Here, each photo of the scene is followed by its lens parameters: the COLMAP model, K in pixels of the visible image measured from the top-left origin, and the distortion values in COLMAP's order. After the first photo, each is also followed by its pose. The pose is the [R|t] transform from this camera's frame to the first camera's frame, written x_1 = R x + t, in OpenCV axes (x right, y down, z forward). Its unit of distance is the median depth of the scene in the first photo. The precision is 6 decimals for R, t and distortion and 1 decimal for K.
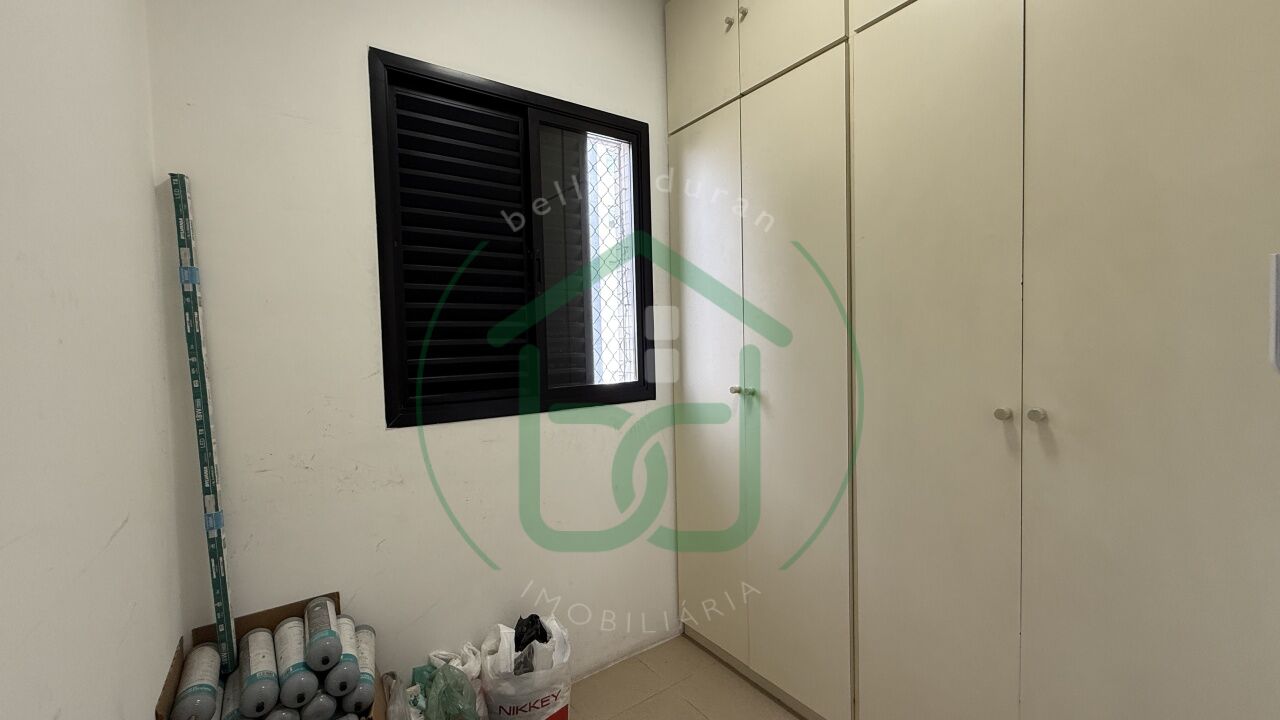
lens RADIAL K [[507.7, 0, 637.1], [0, 507.7, 359.6], [0, 0, 1]] dist [-0.001782, -0.000414]
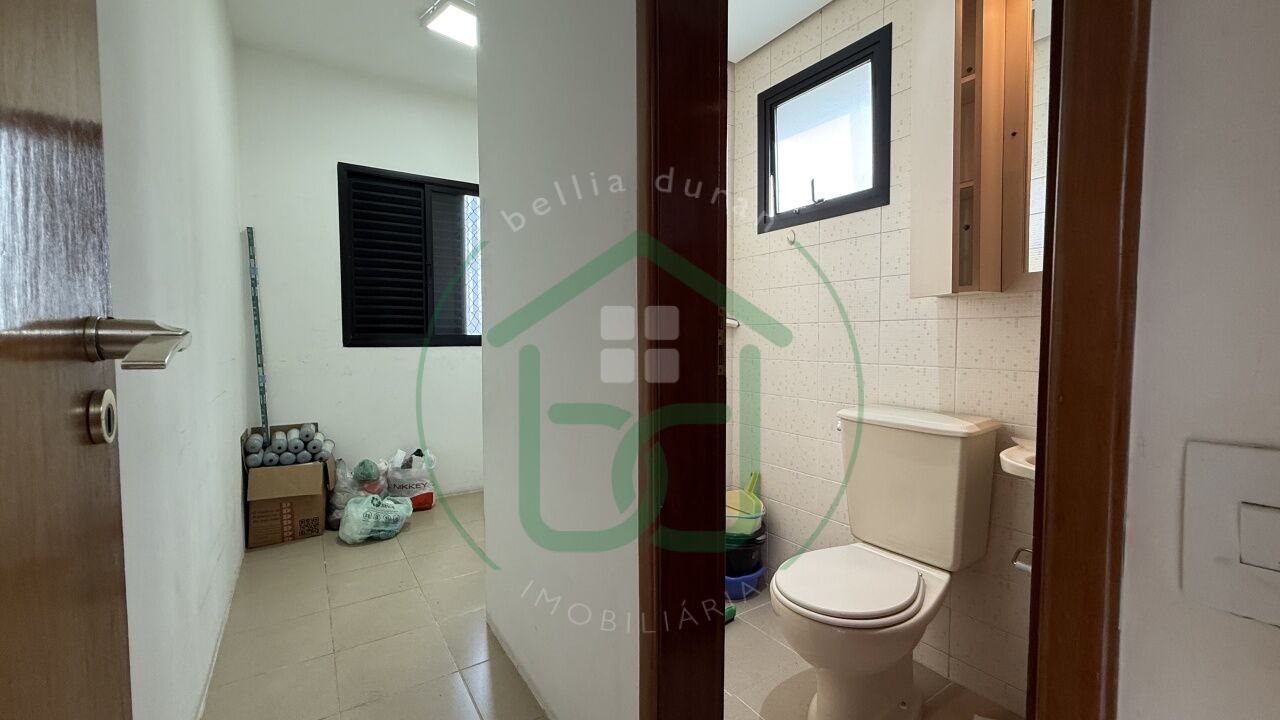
lens RADIAL K [[507.7, 0, 637.1], [0, 507.7, 359.6], [0, 0, 1]] dist [-0.001782, -0.000414]
pose [[0.999037, 0.024568, -0.036344, 0.932695], [-0.024362, 0.999685, 0.006089, 0.176165], [0.036483, -0.005198, 0.999321, -1.218625]]
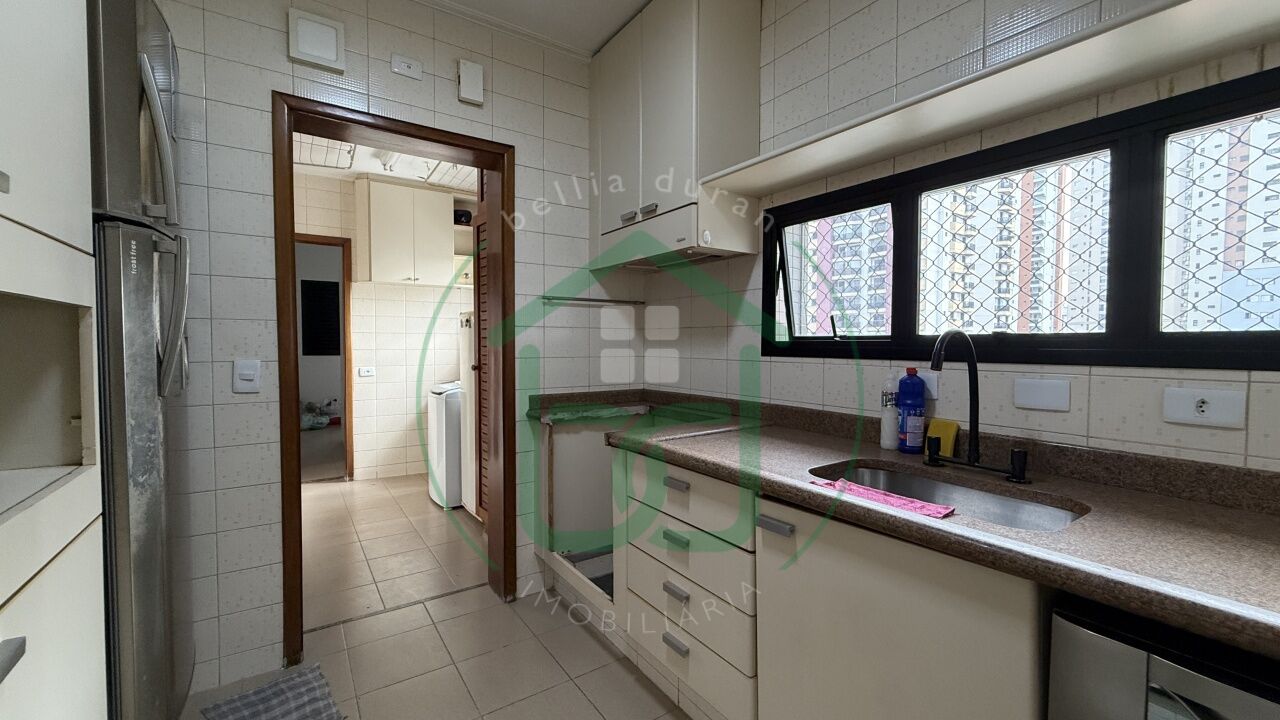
lens RADIAL K [[507.7, 0, 637.1], [0, 507.7, 359.6], [0, 0, 1]] dist [-0.001782, -0.000414]
pose [[0.999423, 0.030226, -0.015493, 3.414814], [-0.030281, 0.999536, -0.003298, 0.119496], [0.015387, 0.003765, 0.999875, -4.667958]]
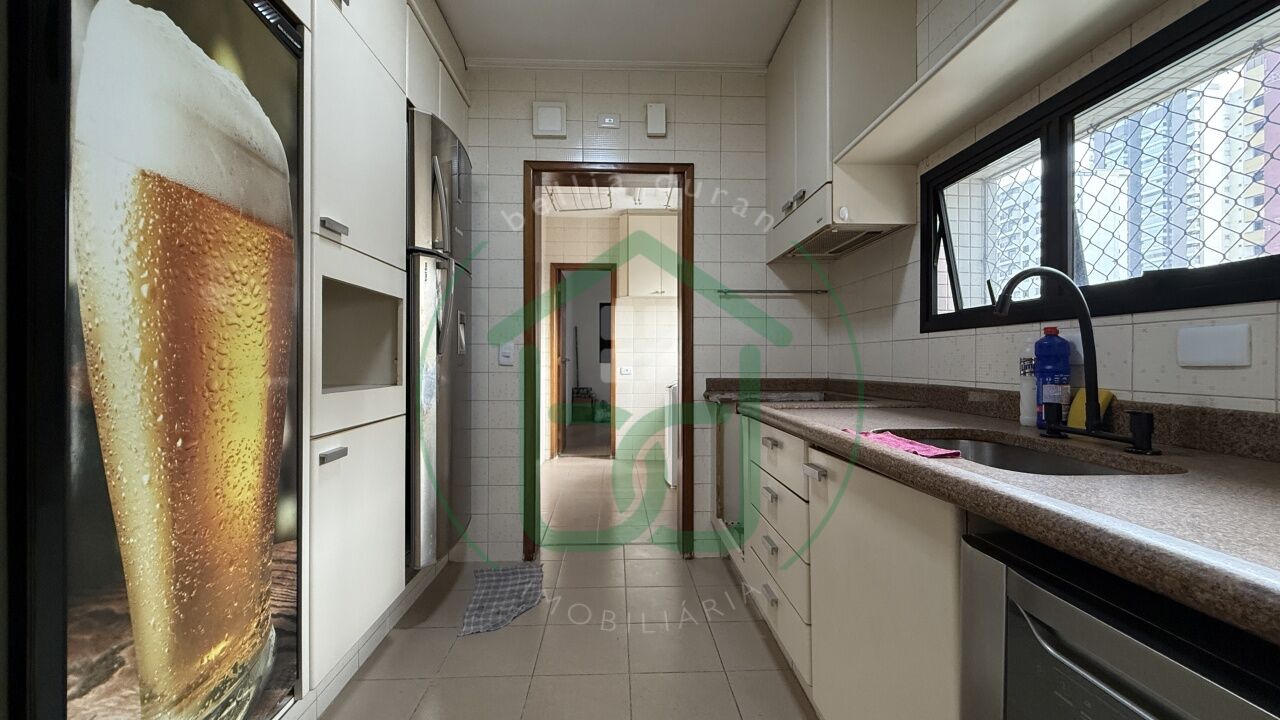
lens RADIAL K [[507.7, 0, 637.1], [0, 507.7, 359.6], [0, 0, 1]] dist [-0.001782, -0.000414]
pose [[0.839441, 0.025685, -0.542843, 3.909784], [-0.042495, 0.998926, -0.018447, 0.233796], [0.541787, 0.038553, 0.839631, -4.741099]]
